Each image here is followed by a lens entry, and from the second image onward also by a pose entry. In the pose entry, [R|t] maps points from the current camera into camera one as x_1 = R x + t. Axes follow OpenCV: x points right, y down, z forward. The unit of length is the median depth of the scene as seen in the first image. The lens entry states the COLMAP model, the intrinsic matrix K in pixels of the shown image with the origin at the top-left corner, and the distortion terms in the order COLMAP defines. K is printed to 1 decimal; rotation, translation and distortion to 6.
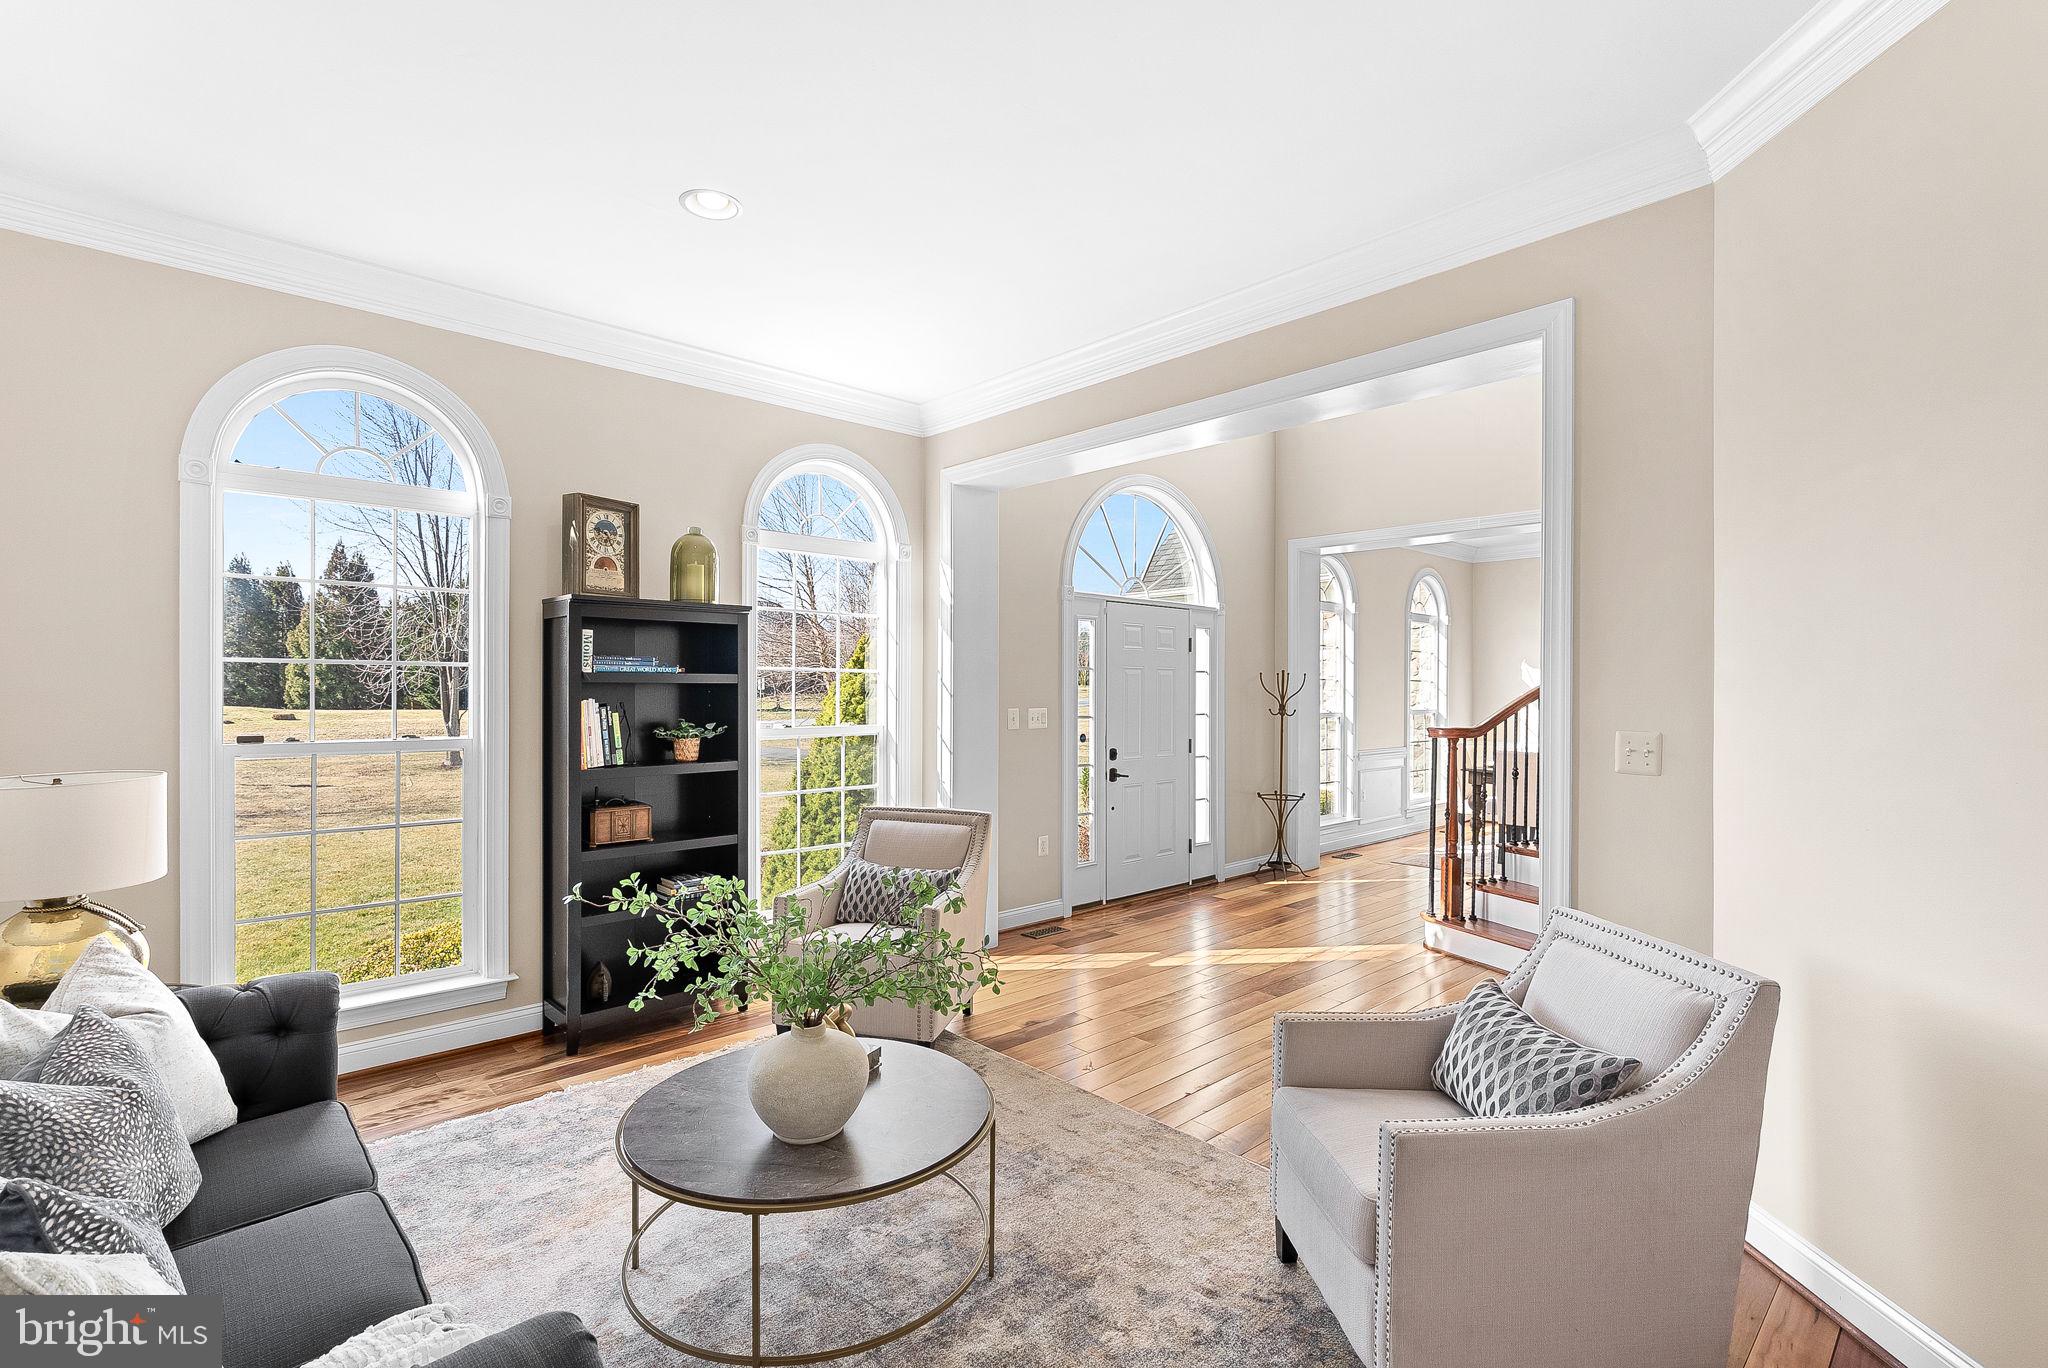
lens RADIAL K [[954.5, 0, 1005.8], [0, 954.5, 697.9], [0, 0, 1]] dist [0.028707, 0.000312]
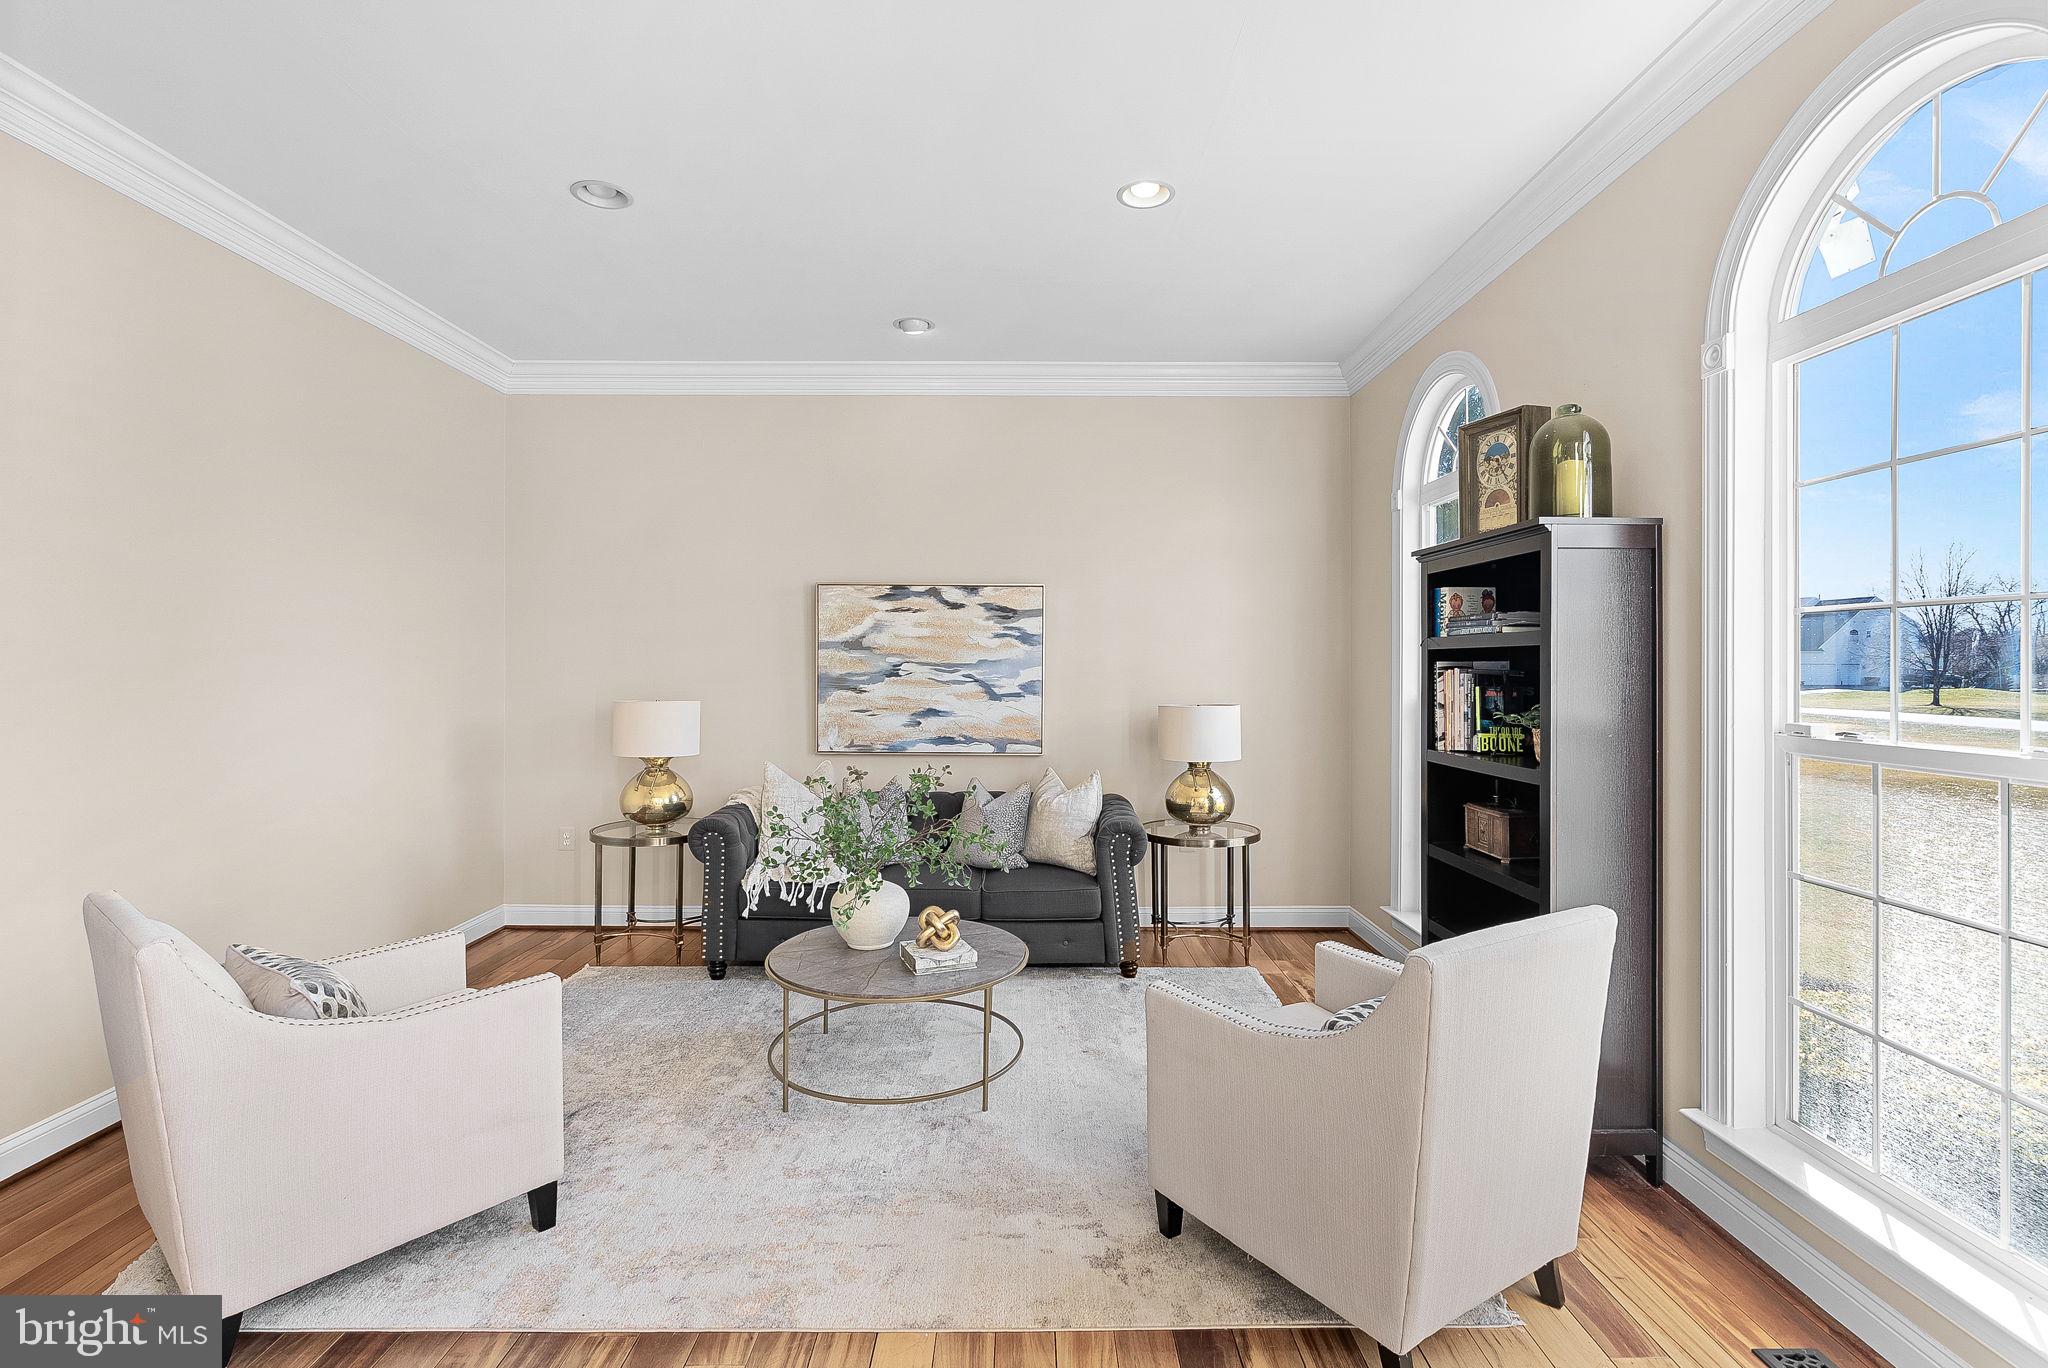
lens RADIAL K [[945.1, 0, 1021.8], [0, 945.1, 665.5], [0, 0, 1]] dist [-0.001611, 0.000366]
pose [[-0.662908, 0.002484, -0.748697, 0.267798], [-0.002824, 0.999979, 0.005818, -0.003845], [0.748695, 0.005971, -0.662887, 0.777212]]
